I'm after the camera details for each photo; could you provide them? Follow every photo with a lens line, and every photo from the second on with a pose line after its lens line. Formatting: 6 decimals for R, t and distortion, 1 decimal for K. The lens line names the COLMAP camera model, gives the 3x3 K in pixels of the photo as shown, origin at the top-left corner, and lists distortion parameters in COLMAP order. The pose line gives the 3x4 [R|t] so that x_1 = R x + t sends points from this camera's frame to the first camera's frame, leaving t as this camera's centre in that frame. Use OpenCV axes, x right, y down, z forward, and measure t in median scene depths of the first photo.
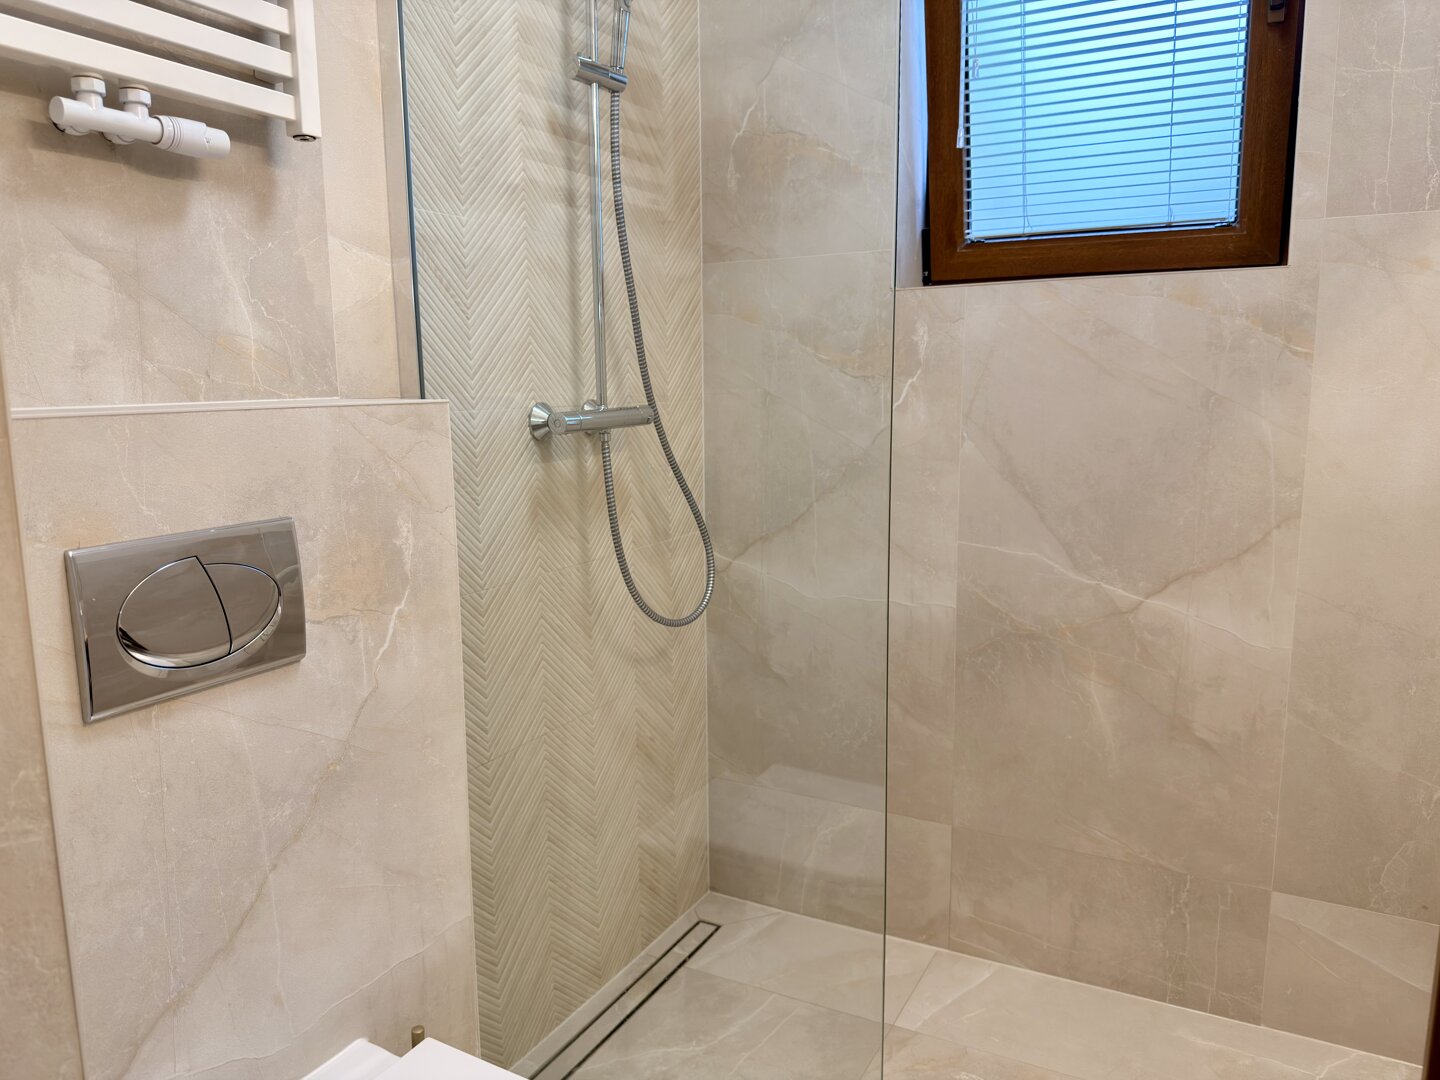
lens RADIAL K [[1012.6, 0, 716.1], [0, 1012.6, 533.9], [0, 0, 1]] dist [0.038966, -0.055909]
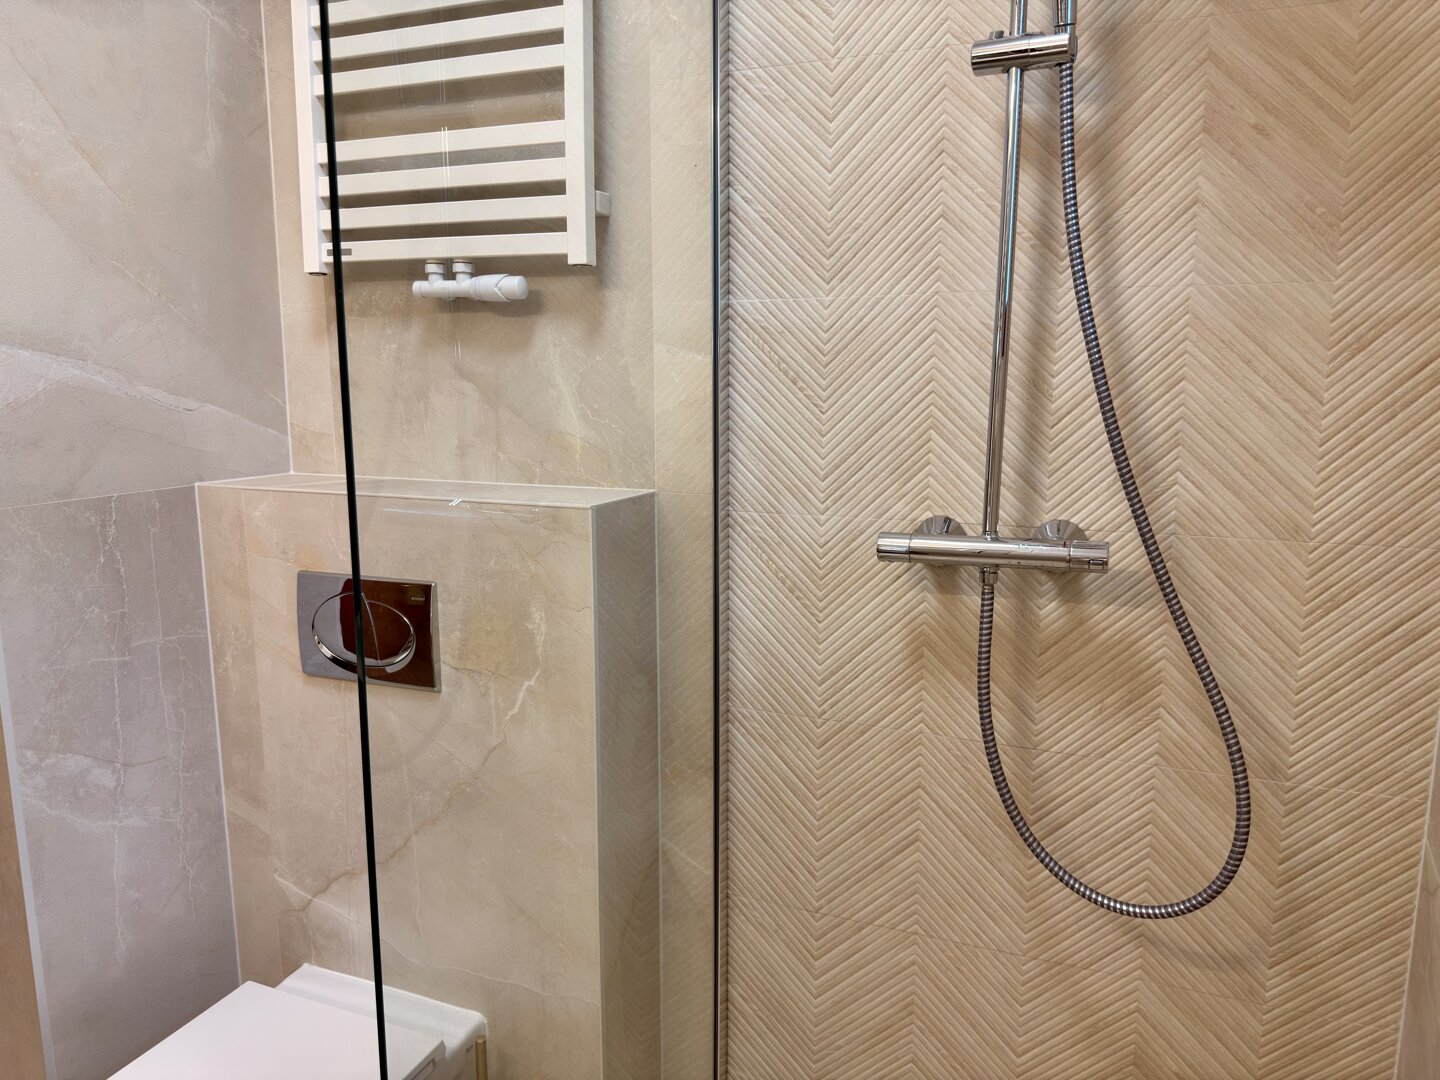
lens RADIAL K [[1012.6, 0, 718.6], [0, 1012.6, 551.7], [0, 0, 1]] dist [0.038966, -0.055909]
pose [[0.133416, 0.168870, -0.976567, 0.512592], [-0.163867, 0.975572, 0.146311, -0.174946], [0.977419, 0.140507, 0.157829, 0.663219]]
